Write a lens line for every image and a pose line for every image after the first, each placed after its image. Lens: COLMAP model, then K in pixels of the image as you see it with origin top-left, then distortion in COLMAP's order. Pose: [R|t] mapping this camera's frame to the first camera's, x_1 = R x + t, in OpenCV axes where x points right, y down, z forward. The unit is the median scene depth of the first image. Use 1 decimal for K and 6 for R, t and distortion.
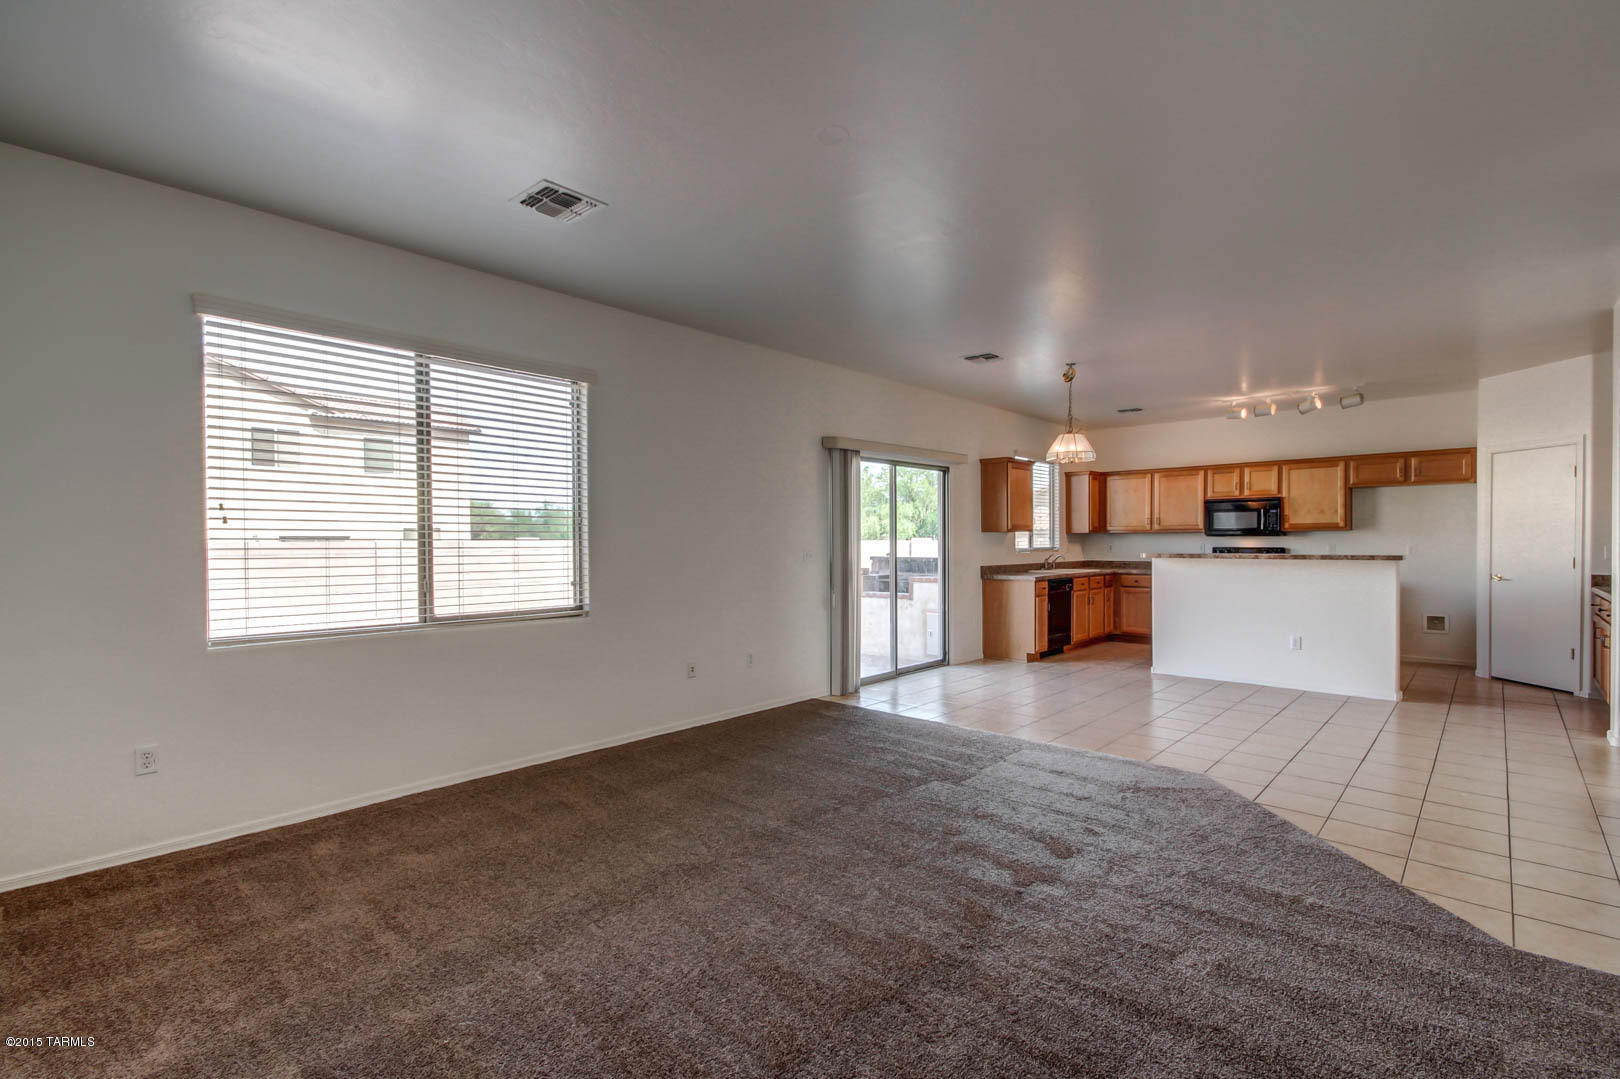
lens RADIAL K [[746.0, 0, 849.7], [0, 746.0, 548.6], [0, 0, 1]] dist [0.023109, -0.004853]
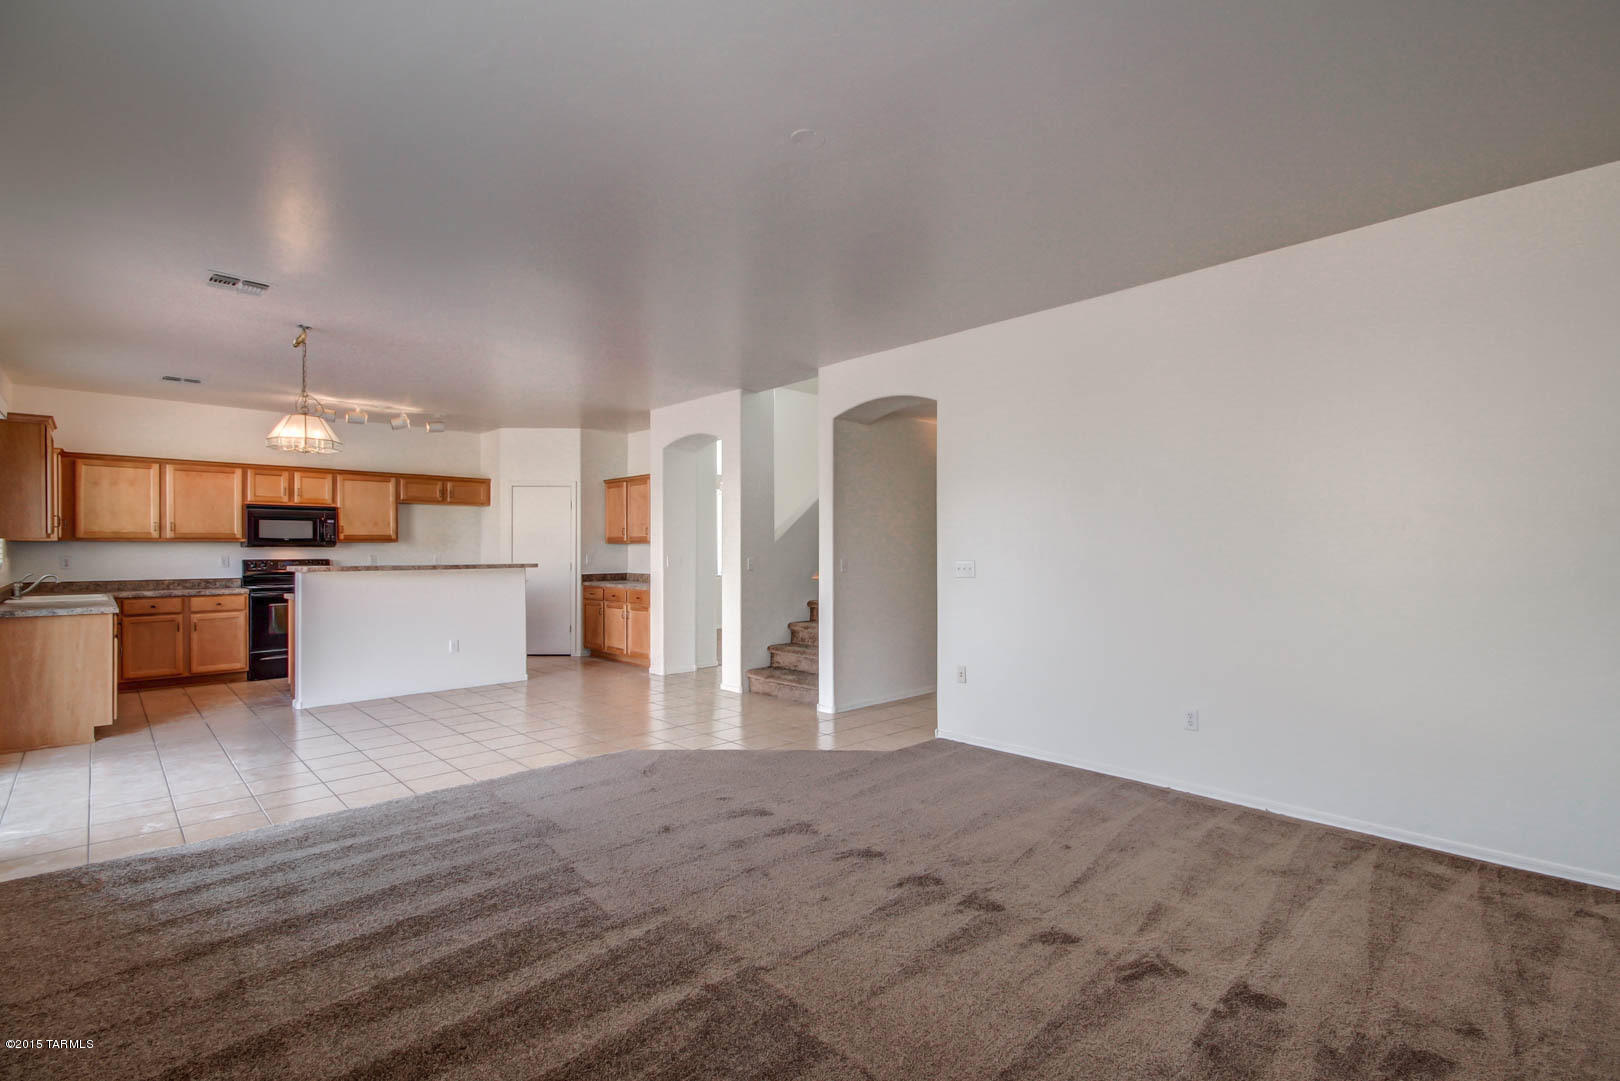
lens RADIAL K [[746.0, 0, 807.1], [0, 746.0, 544.8], [0, 0, 1]] dist [0.023109, -0.004853]
pose [[0.090643, 0.009454, 0.995839, -0.343601], [0.011275, 0.999881, -0.010519, -0.002580], [-0.995820, 0.012181, 0.090526, 0.312246]]
